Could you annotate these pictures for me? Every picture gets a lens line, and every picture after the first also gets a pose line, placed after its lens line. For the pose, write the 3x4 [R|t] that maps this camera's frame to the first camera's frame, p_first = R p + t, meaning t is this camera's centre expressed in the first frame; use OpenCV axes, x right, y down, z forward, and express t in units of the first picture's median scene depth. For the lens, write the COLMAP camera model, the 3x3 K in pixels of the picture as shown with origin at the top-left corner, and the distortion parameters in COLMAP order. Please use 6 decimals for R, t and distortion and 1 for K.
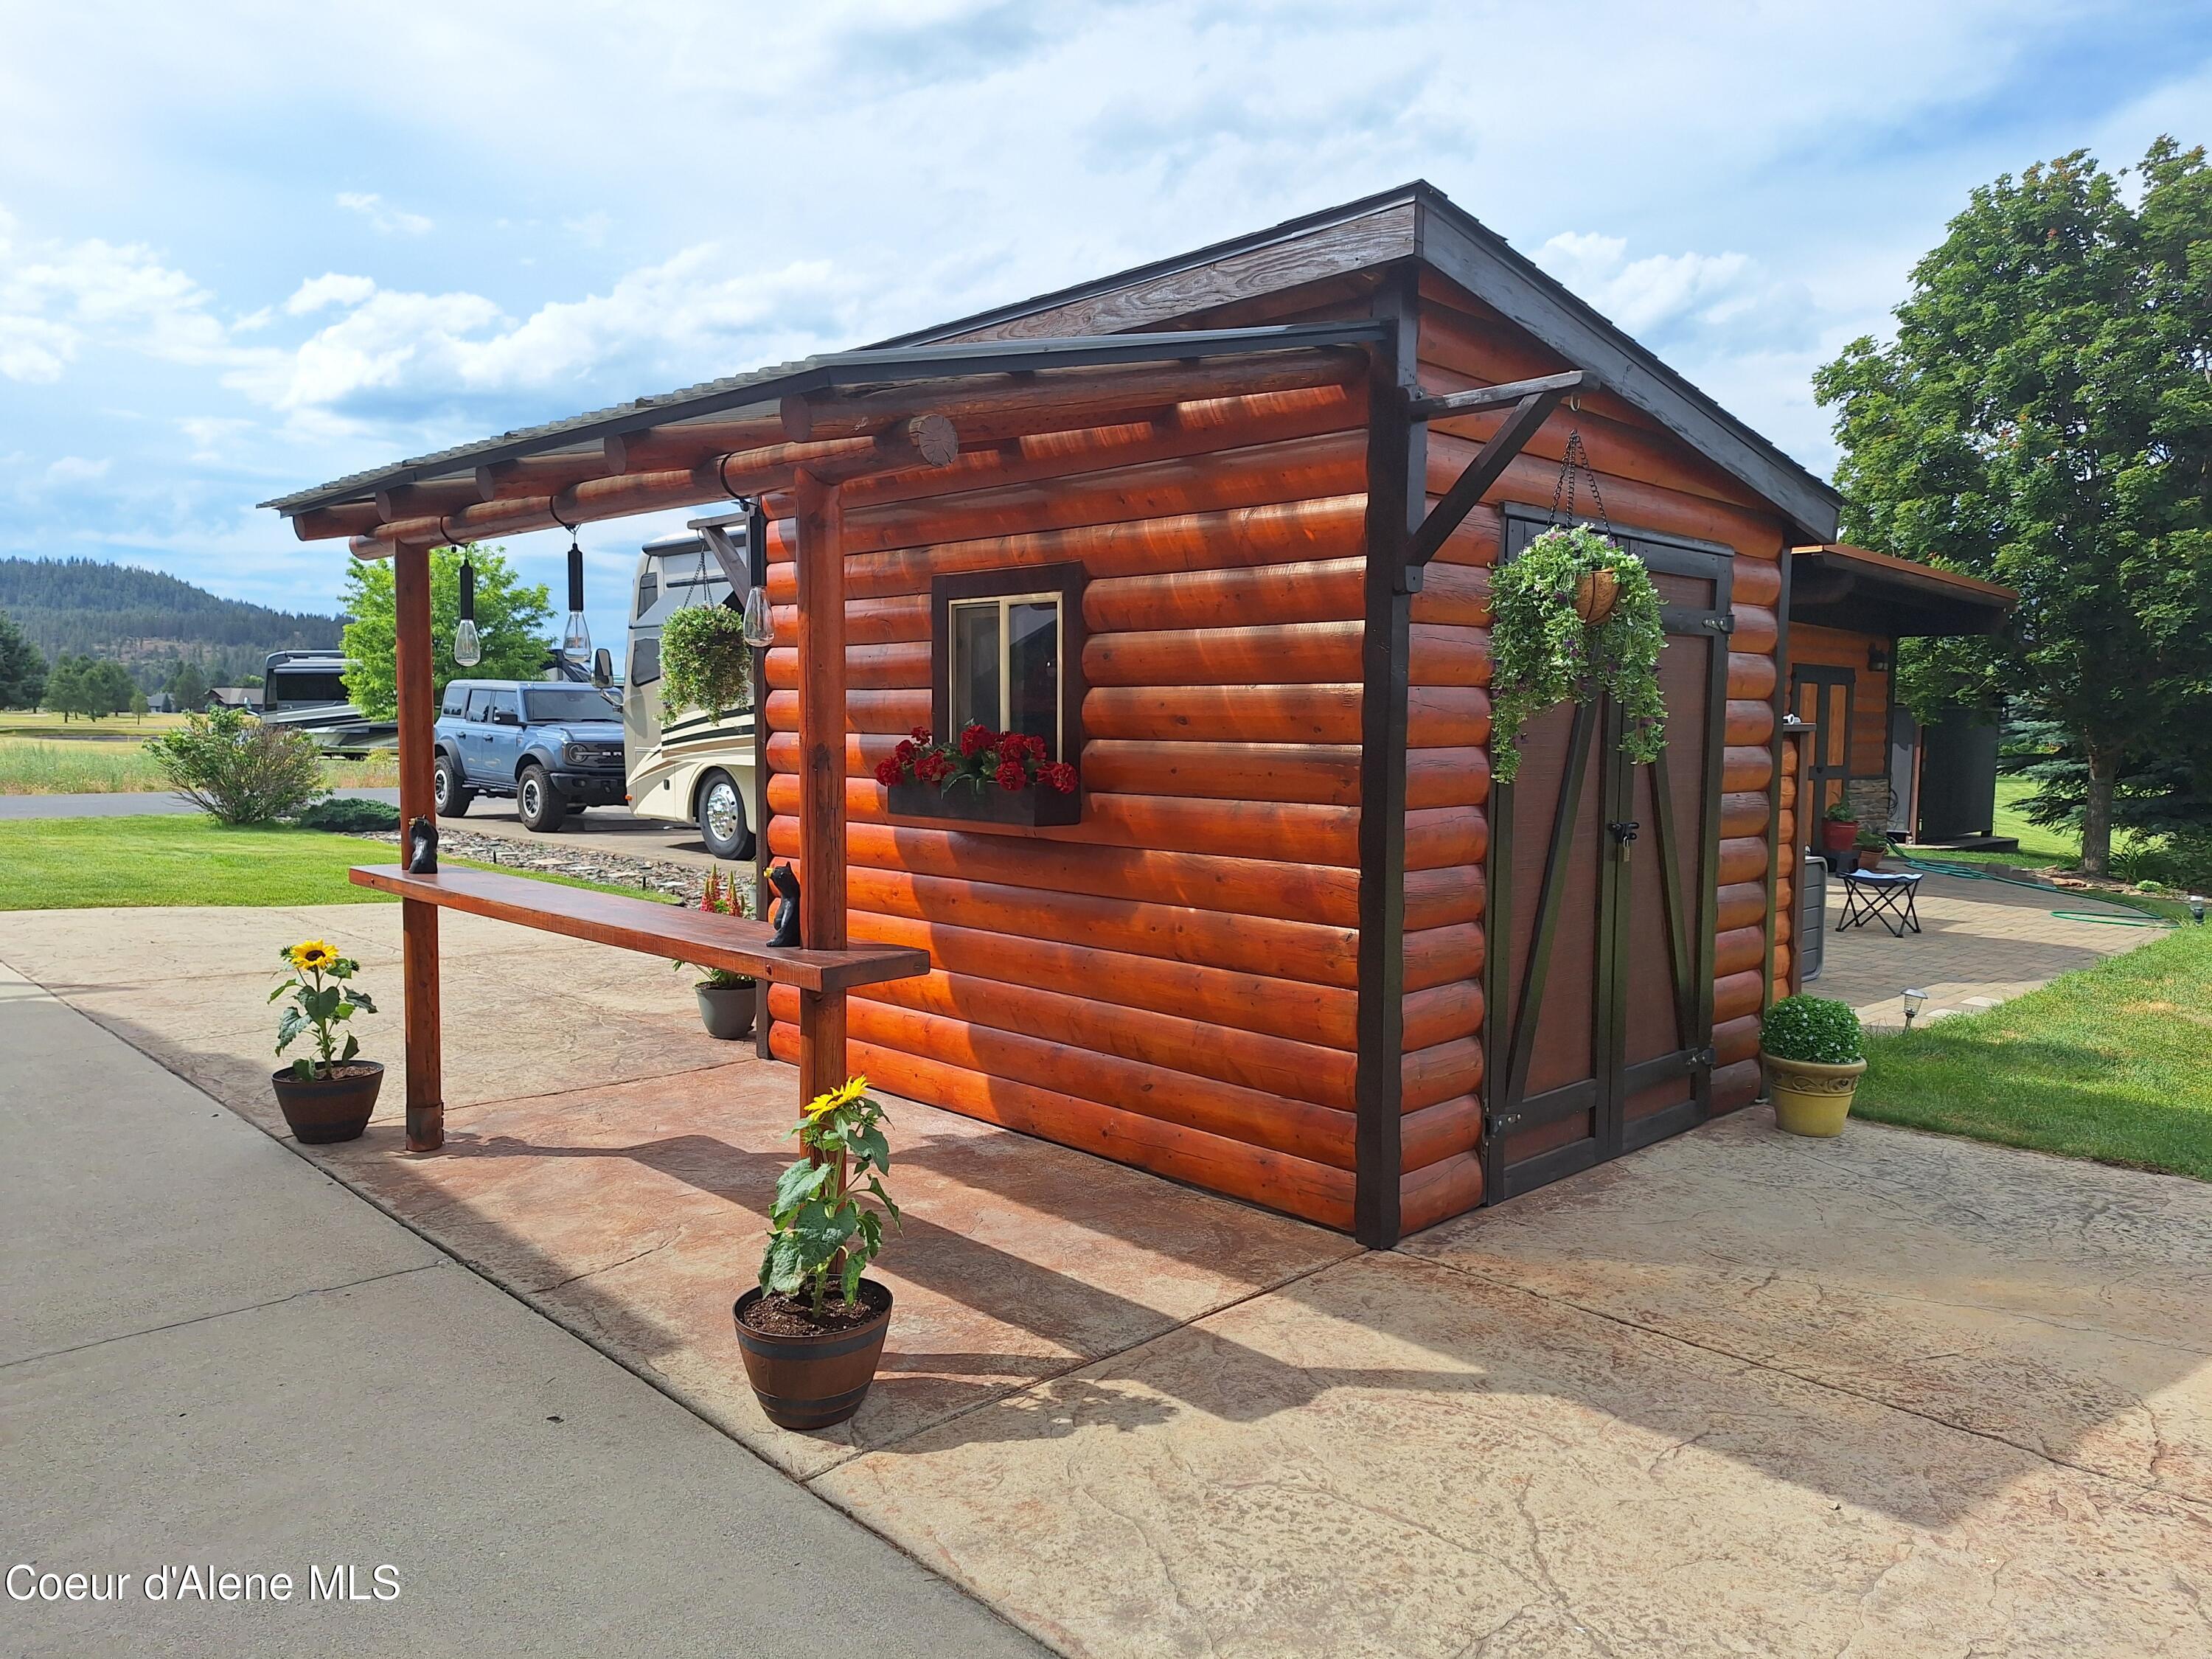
lens RADIAL K [[1538.4, 0, 1106.0], [0, 1538.4, 829.5], [0, 0, 1]] dist [0.090490, -0.113774]
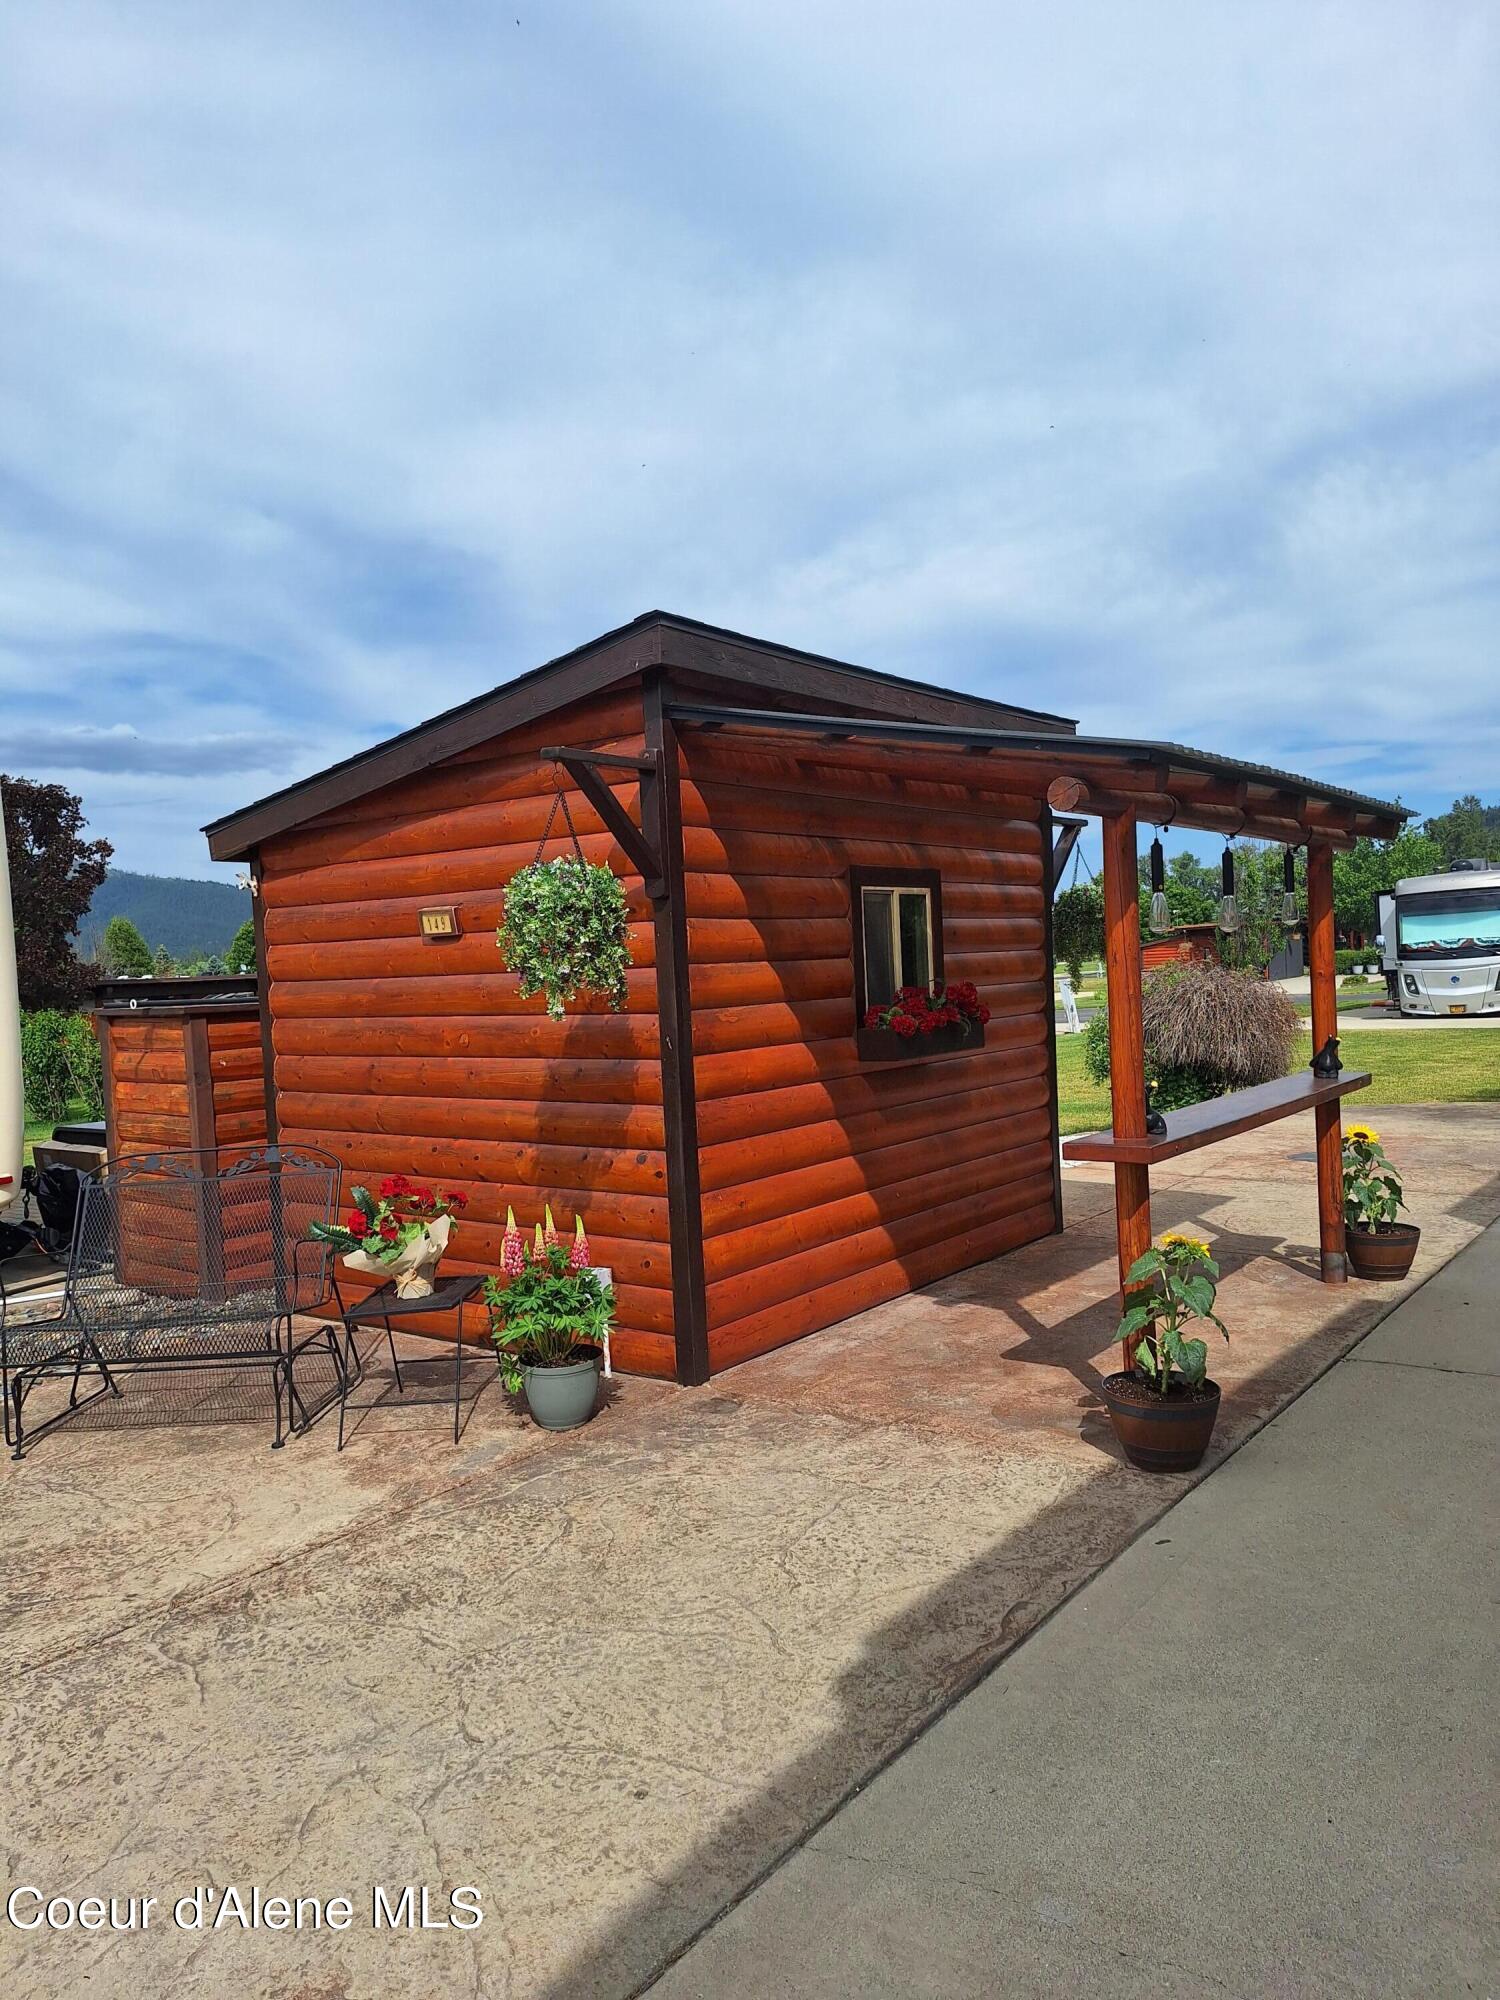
lens RADIAL K [[1390.9, 0, 741.4], [0, 1390.9, 1010.9], [0, 0, 1]] dist [0.090490, -0.113774]
pose [[-0.147084, -0.036574, 0.988448, -1.633334], [0.114794, 0.991932, 0.053785, -0.166033], [-0.982440, 0.121379, -0.141699, 1.736845]]
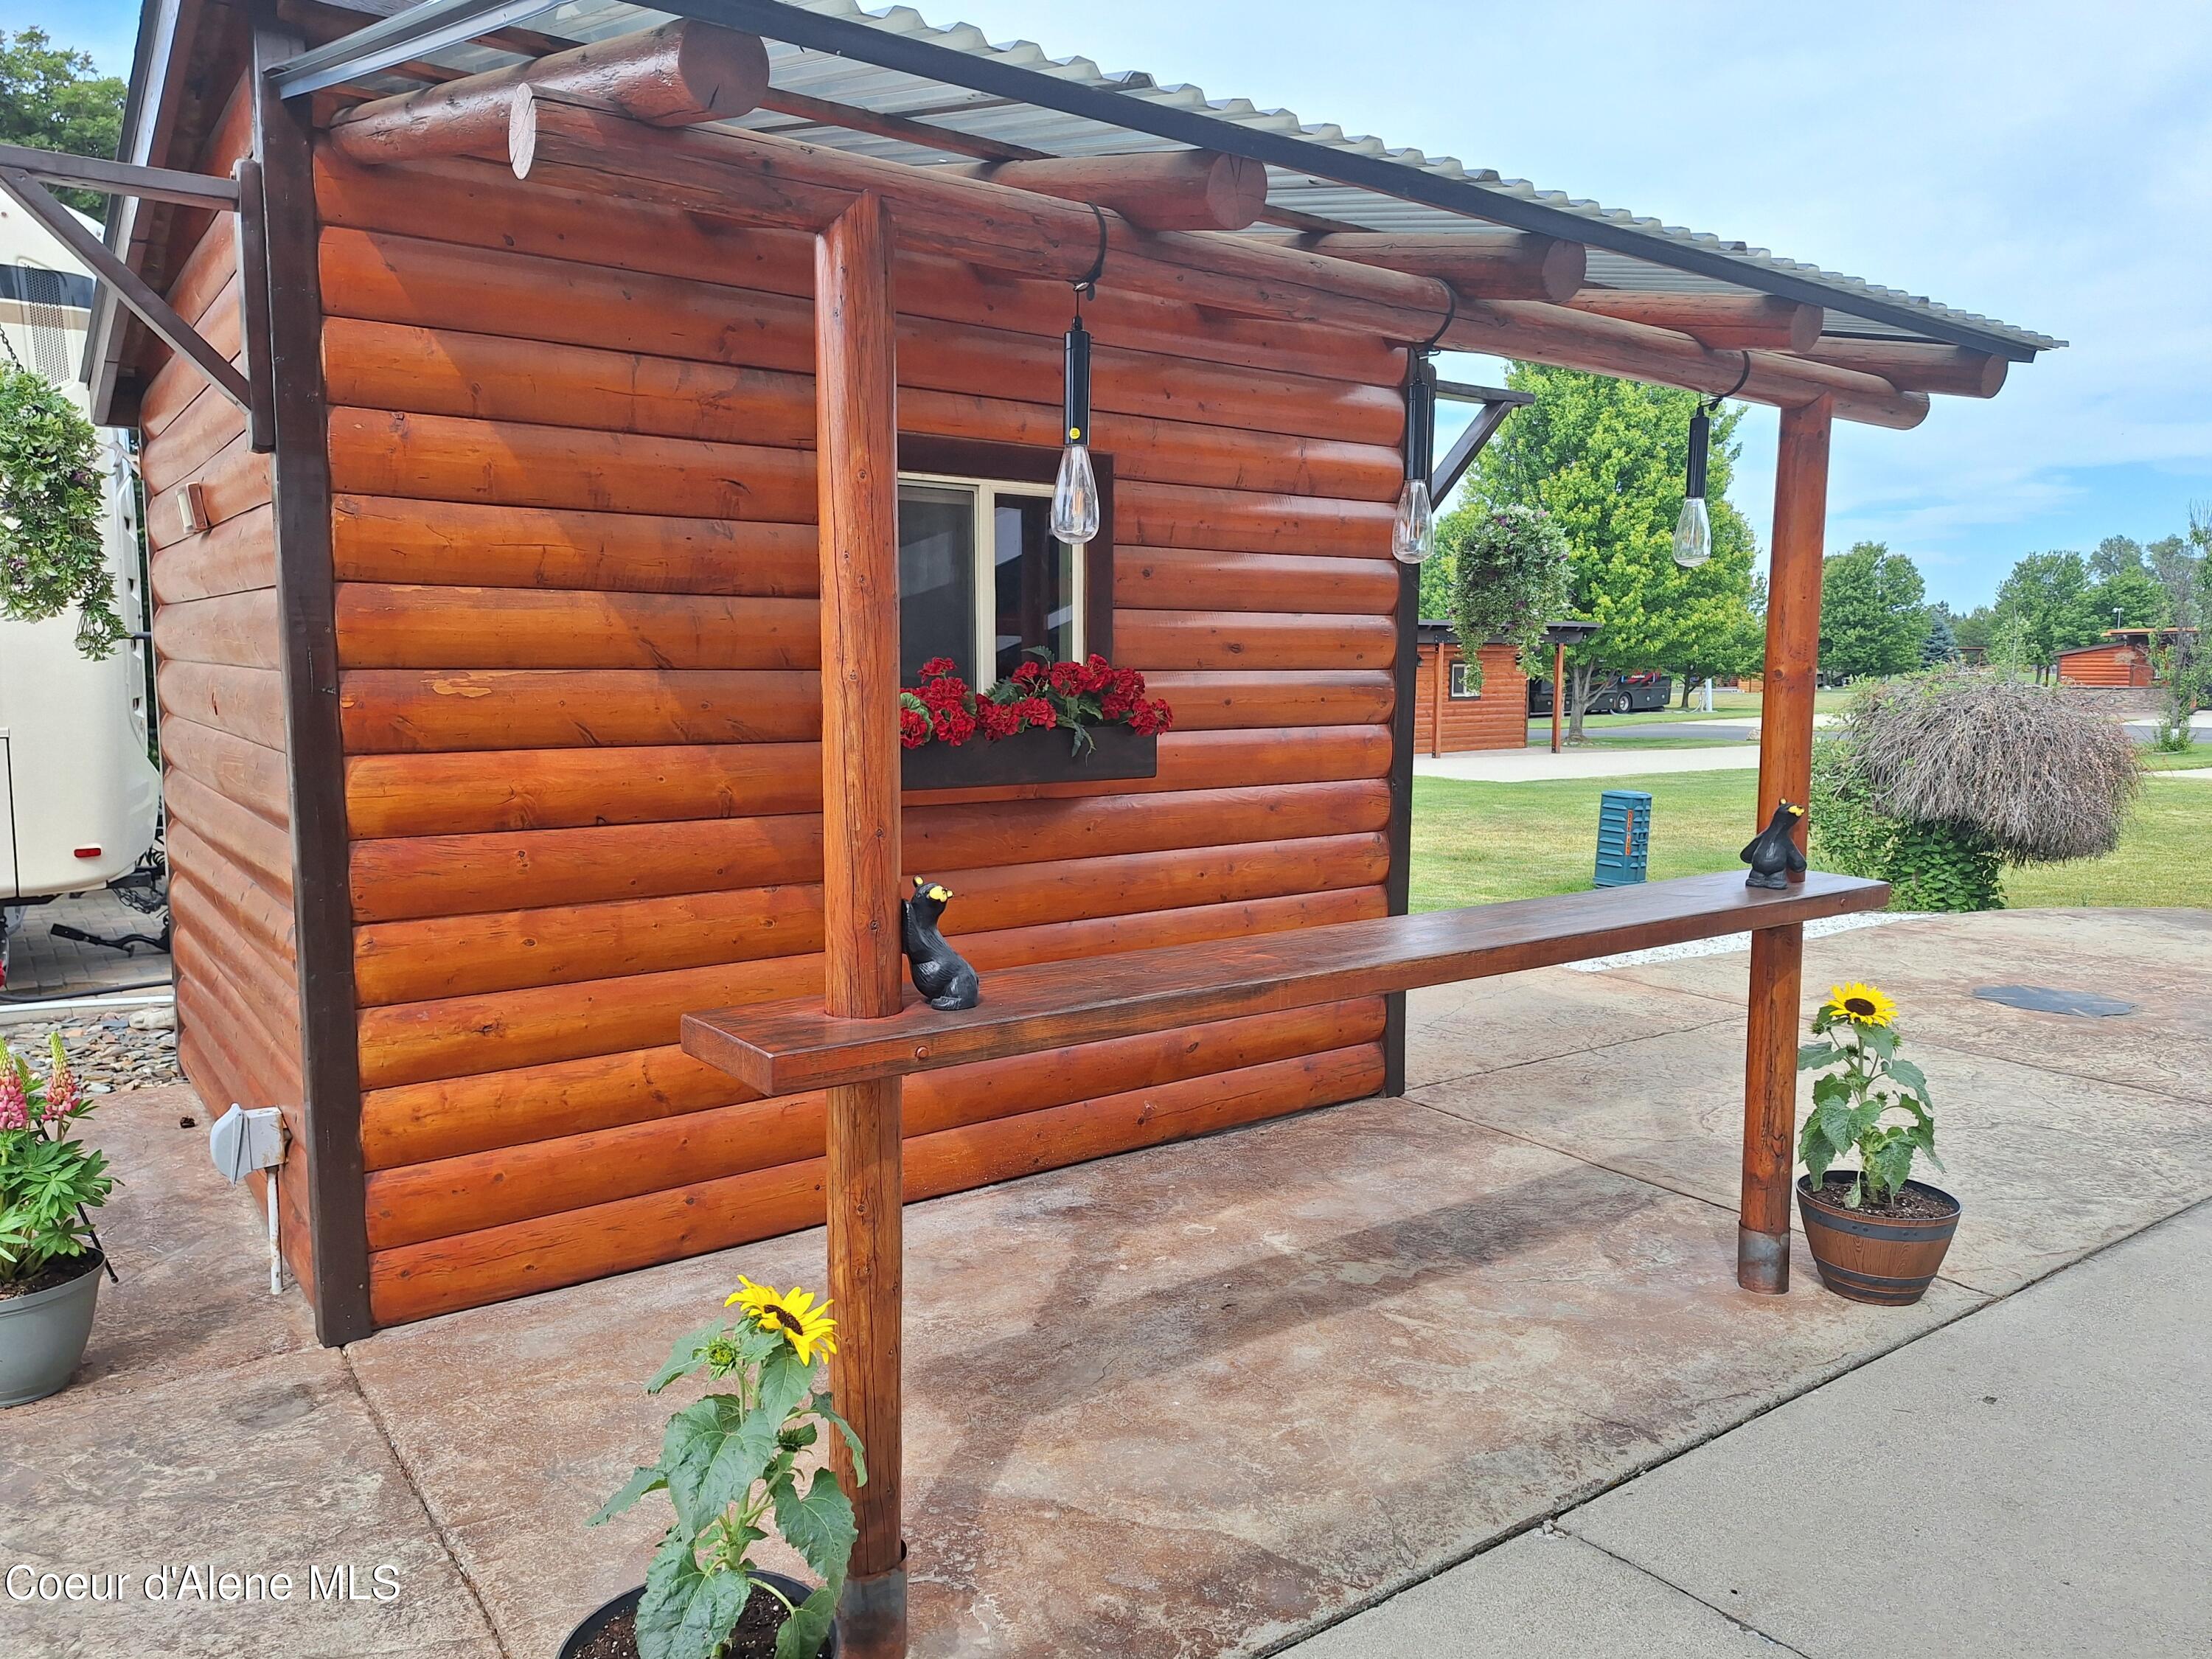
lens RADIAL K [[1538.4, 0, 1106.0], [0, 1538.4, 829.5], [0, 0, 1]] dist [0.090490, -0.113774]
pose [[0.138564, -0.120203, 0.983032, -1.067800], [0.067912, 0.991424, 0.111656, -0.084827], [-0.988022, 0.051288, 0.145539, 1.115089]]
